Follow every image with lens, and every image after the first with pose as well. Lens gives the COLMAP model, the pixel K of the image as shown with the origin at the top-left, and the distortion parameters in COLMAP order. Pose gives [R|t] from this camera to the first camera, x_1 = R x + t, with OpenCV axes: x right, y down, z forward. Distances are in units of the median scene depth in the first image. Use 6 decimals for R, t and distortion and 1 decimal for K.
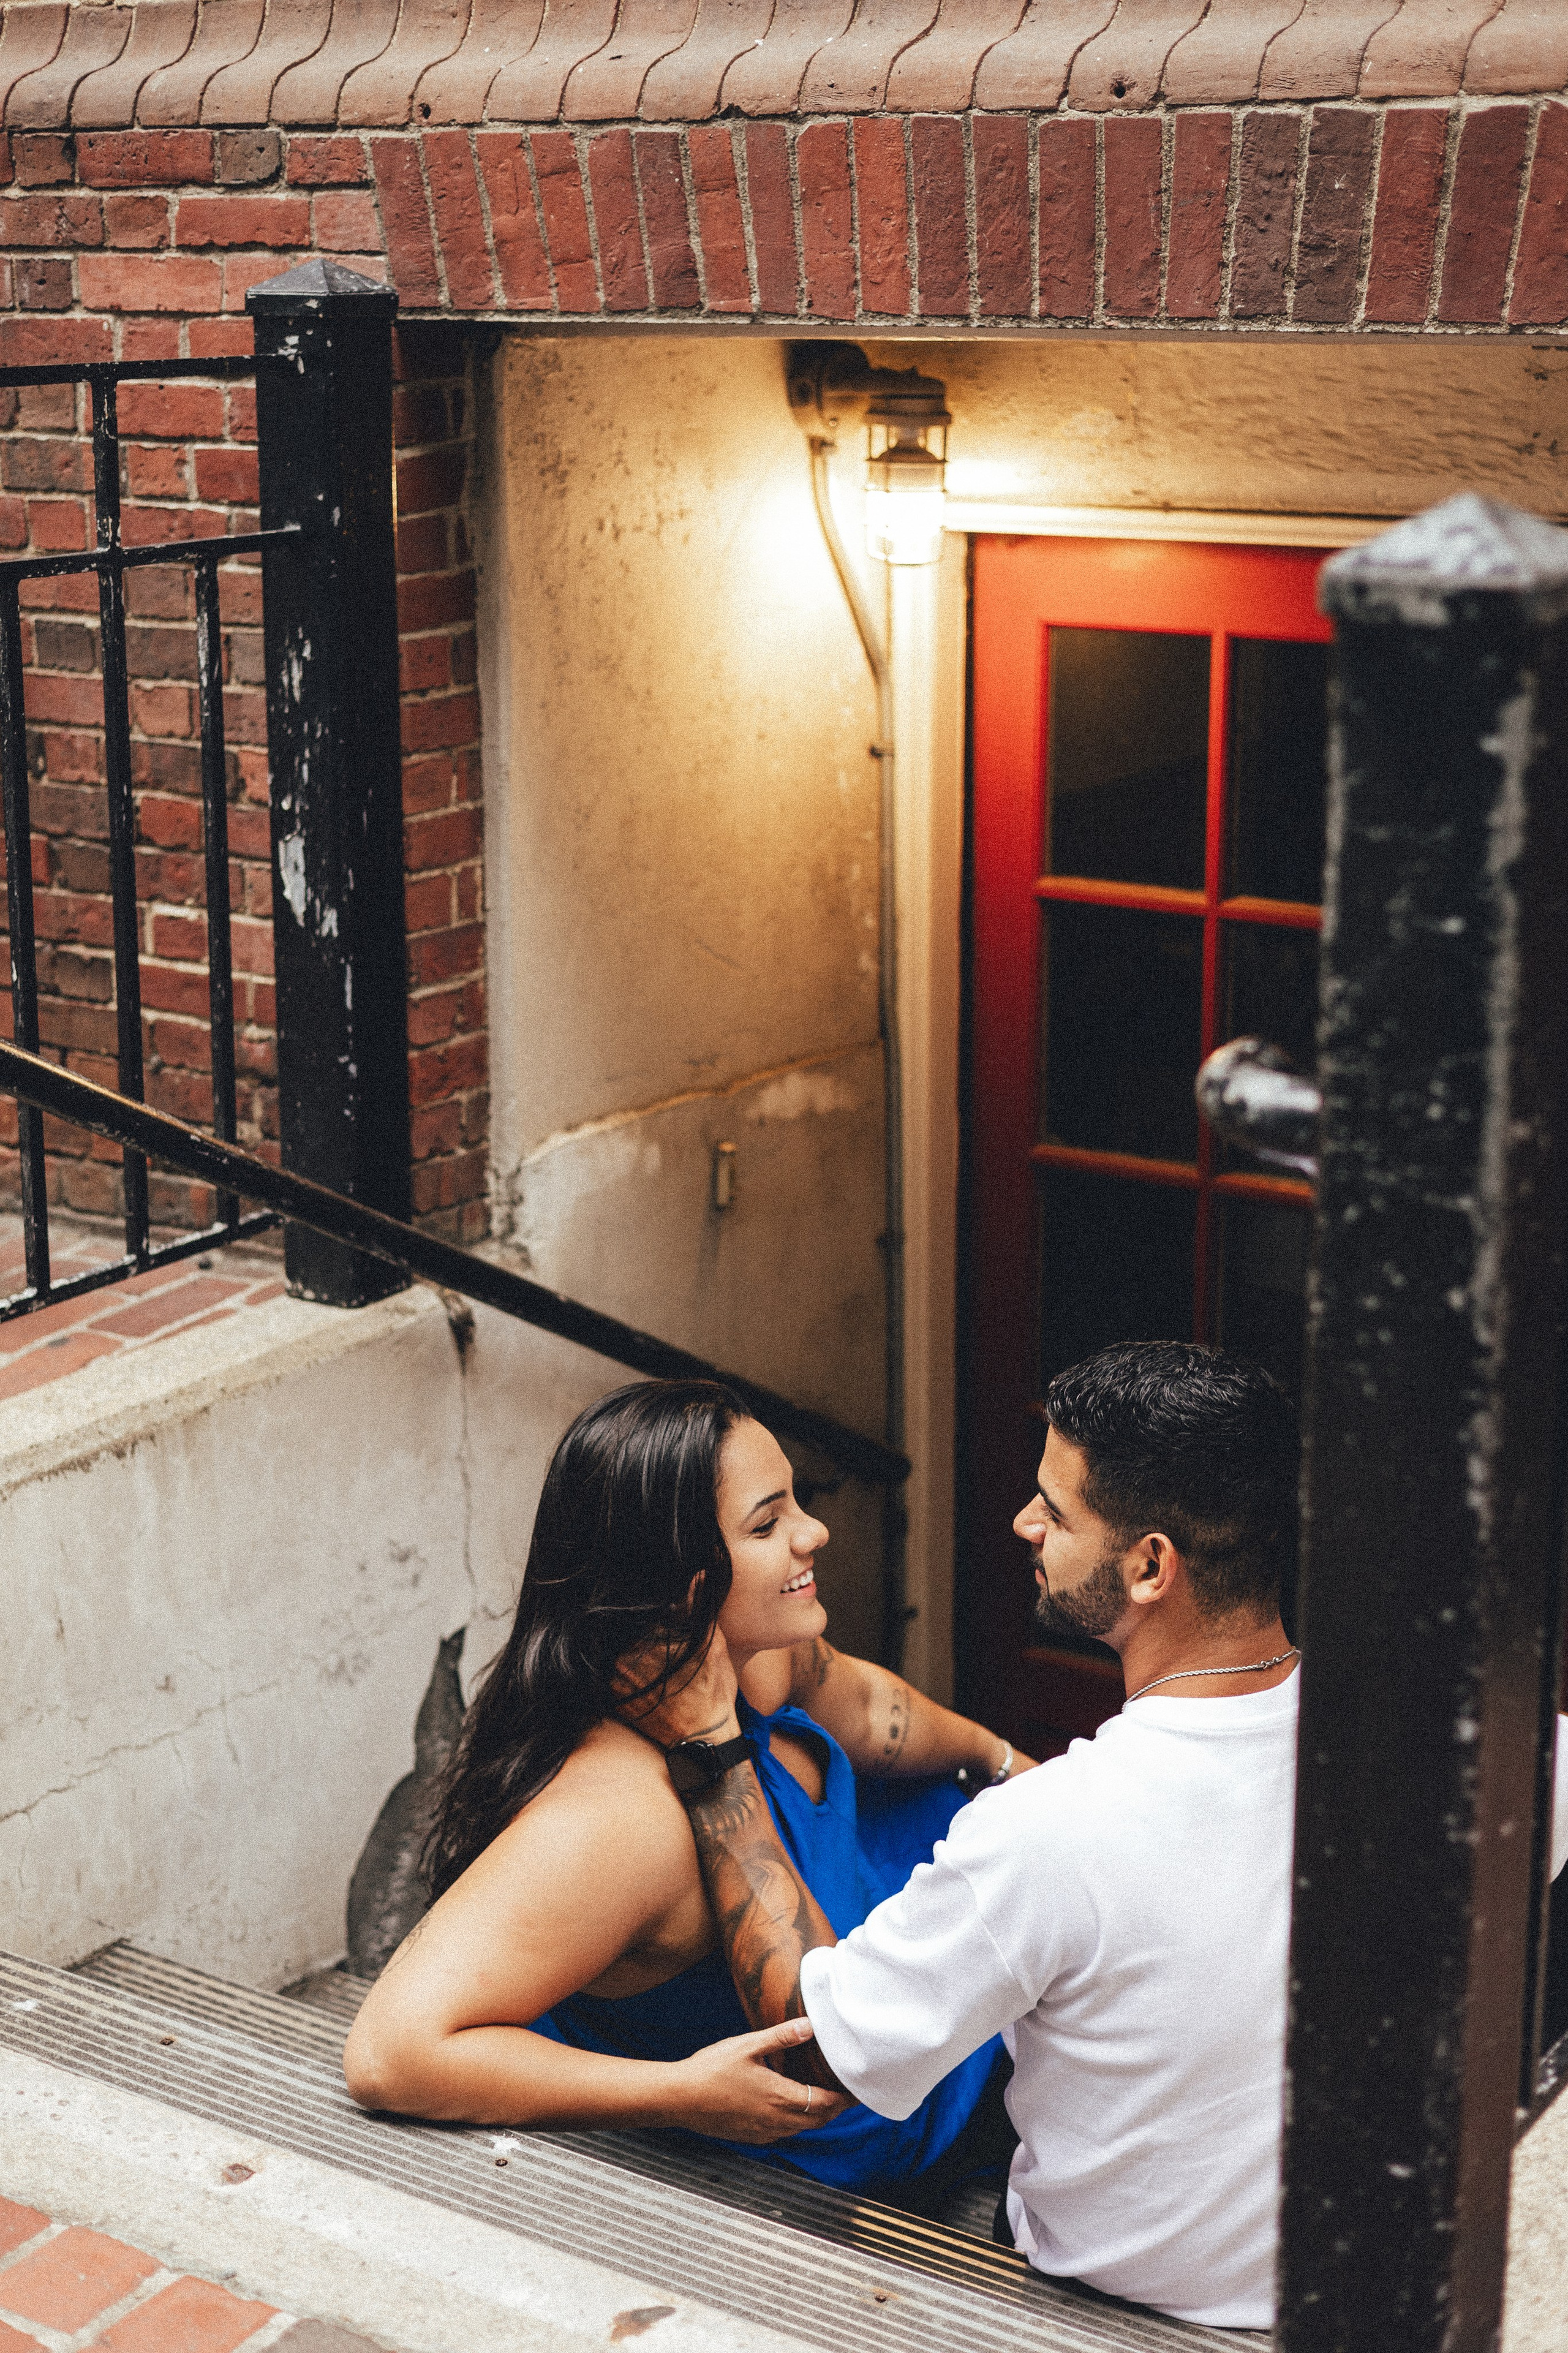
lens RADIAL K [[3445.4, 0, 784.0], [0, 3445.4, 1176.5], [0, 0, 1]] dist [0.009285, 0.030830]
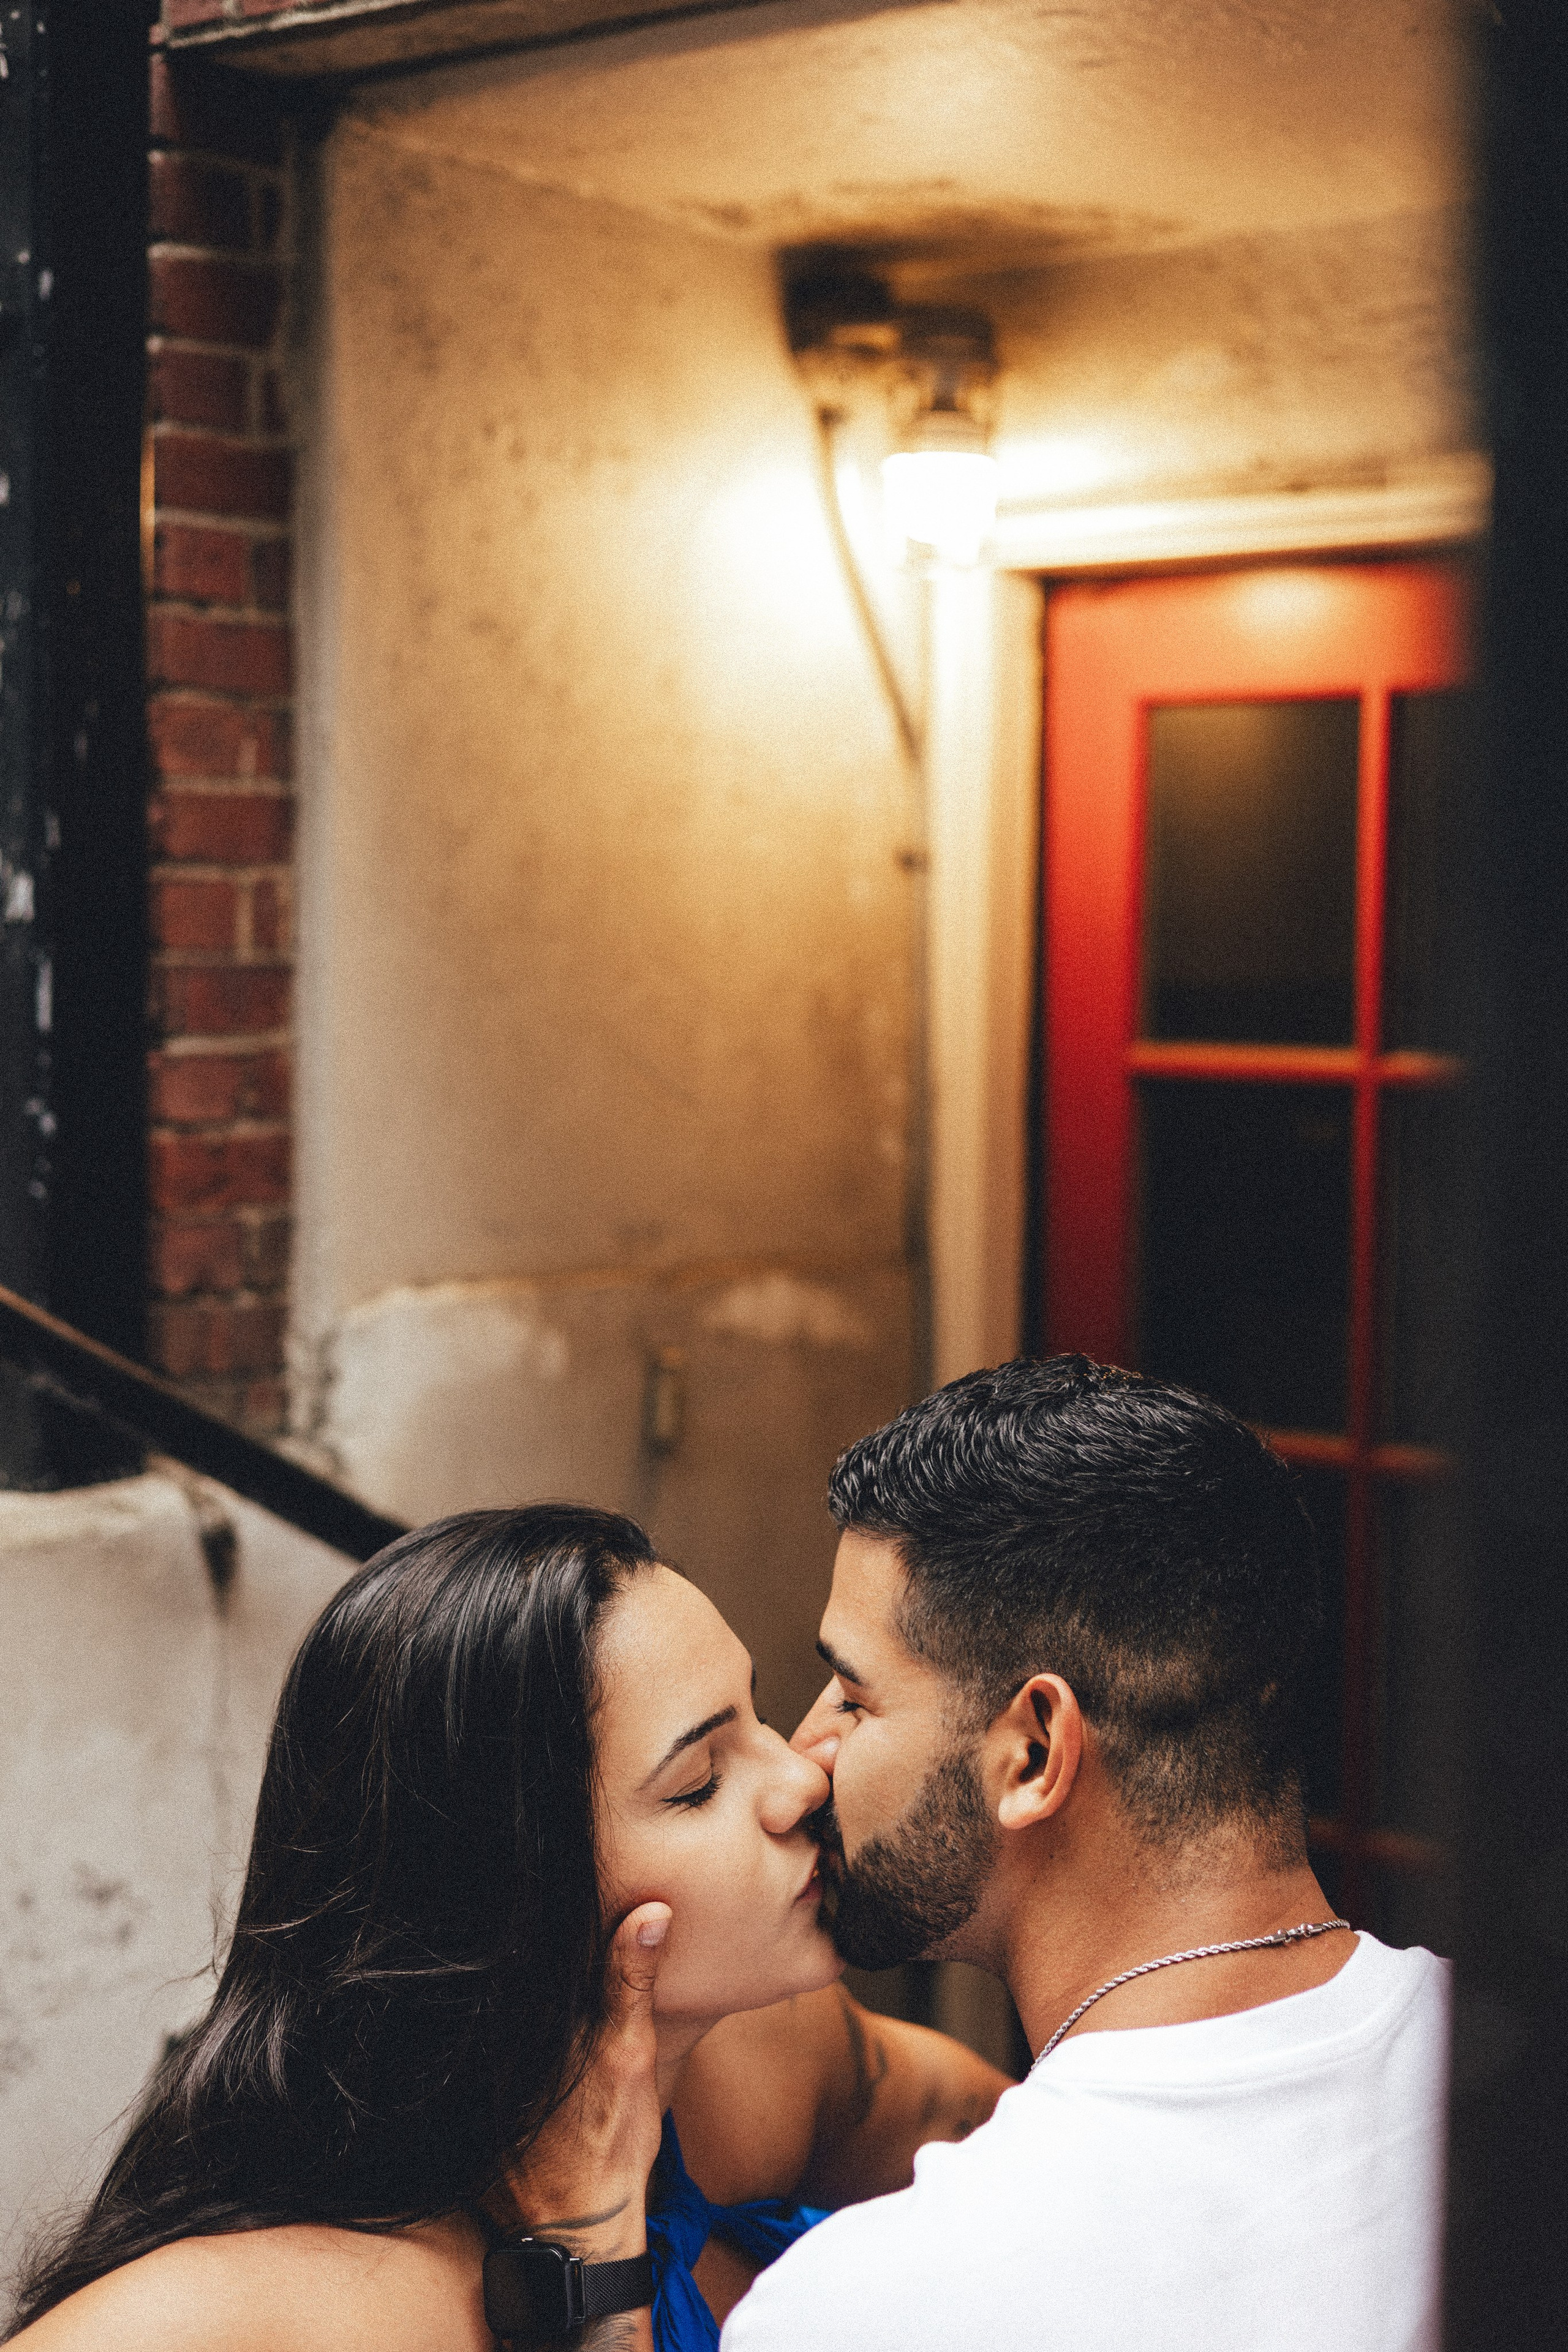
lens RADIAL K [[3276.9, 0, 784.0], [0, 3276.9, 1176.0], [0, 0, 1]] dist [0.053251, -0.039362]
pose [[0.997396, 0.020517, -0.069146, 0.057145], [-0.033354, 0.981224, -0.189964, 0.088917], [0.063951, 0.191776, 0.979353, 0.363756]]
